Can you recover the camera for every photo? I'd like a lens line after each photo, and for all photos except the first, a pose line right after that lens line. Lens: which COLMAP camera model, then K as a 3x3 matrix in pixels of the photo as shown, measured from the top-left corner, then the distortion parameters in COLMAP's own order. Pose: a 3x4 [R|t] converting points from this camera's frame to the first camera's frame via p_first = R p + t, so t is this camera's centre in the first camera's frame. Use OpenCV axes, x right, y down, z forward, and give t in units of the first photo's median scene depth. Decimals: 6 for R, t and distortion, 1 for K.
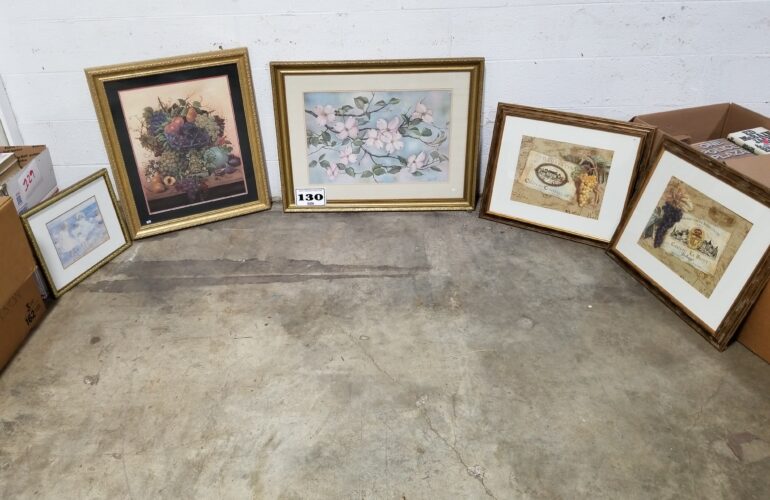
lens RADIAL K [[629.6, 0, 384.8], [0, 629.6, 248.4], [0, 0, 1]] dist [0.035323, -0.033195]
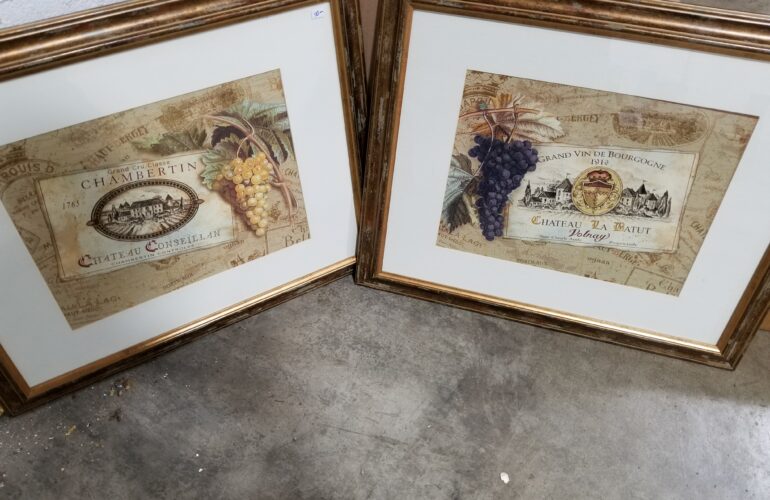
lens RADIAL K [[629.6, 0, 381.8], [0, 629.6, 255.0], [0, 0, 1]] dist [0.035323, -0.033195]
pose [[0.547945, -0.633312, 0.546508, 0.143000], [0.431889, 0.773688, 0.463551, -0.206056], [-0.716399, -0.017970, 0.697459, 0.712763]]
